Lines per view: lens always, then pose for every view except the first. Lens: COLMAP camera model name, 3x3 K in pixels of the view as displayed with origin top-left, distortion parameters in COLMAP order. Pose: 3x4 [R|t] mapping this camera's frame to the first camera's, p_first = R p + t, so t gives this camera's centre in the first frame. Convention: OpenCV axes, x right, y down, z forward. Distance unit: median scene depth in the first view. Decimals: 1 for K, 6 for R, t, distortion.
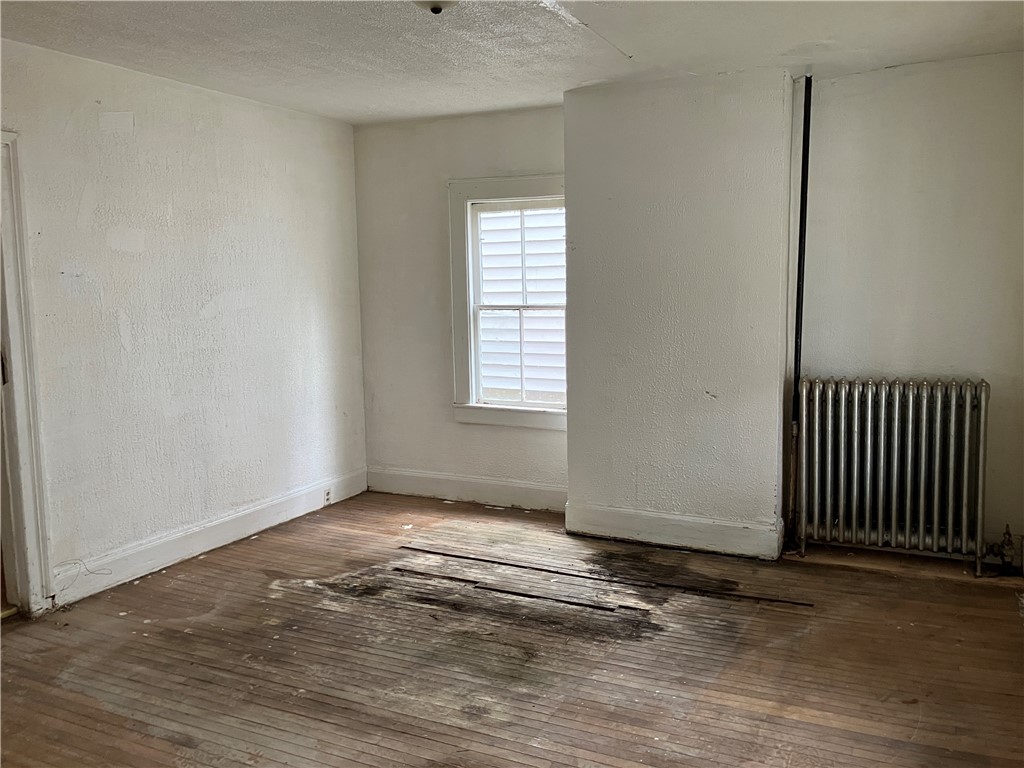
lens RADIAL K [[828.7, 0, 513.0], [0, 828.7, 384.3], [0, 0, 1]] dist [0.040769, -0.022616]
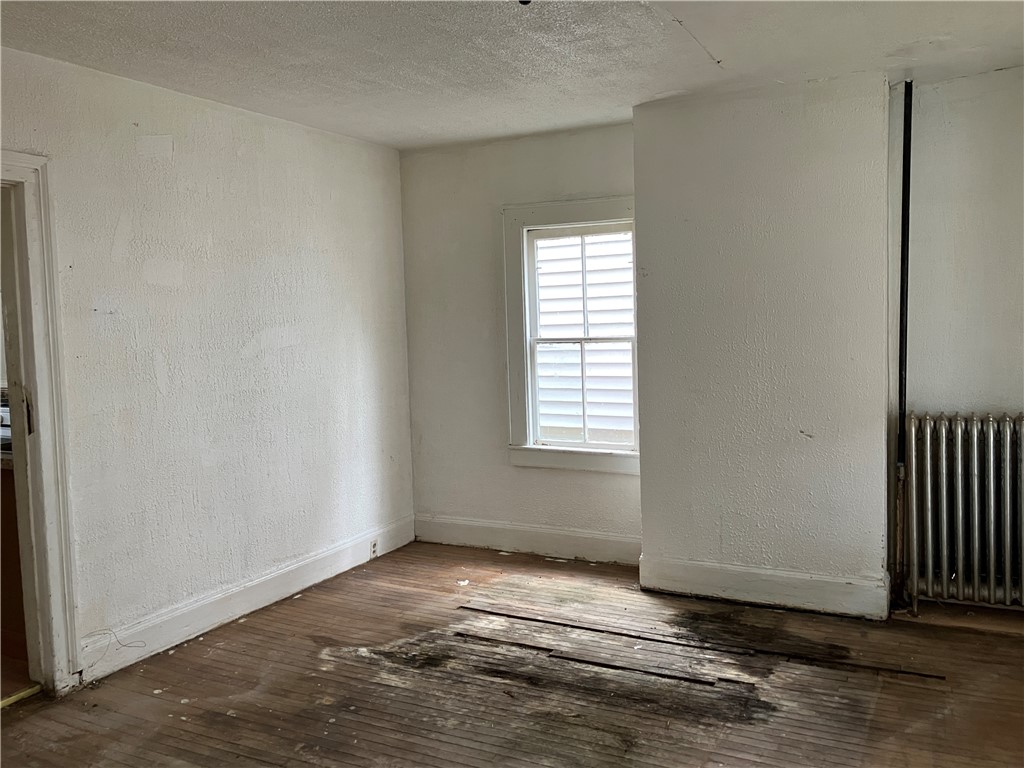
lens RADIAL K [[828.7, 0, 513.0], [0, 828.7, 381.6], [0, 0, 1]] dist [0.040769, -0.022616]
pose [[0.999671, -0.013860, -0.021560, -0.058944], [0.012874, 0.998893, -0.045238, -0.007715], [0.022163, 0.044945, 0.998744, 0.095850]]
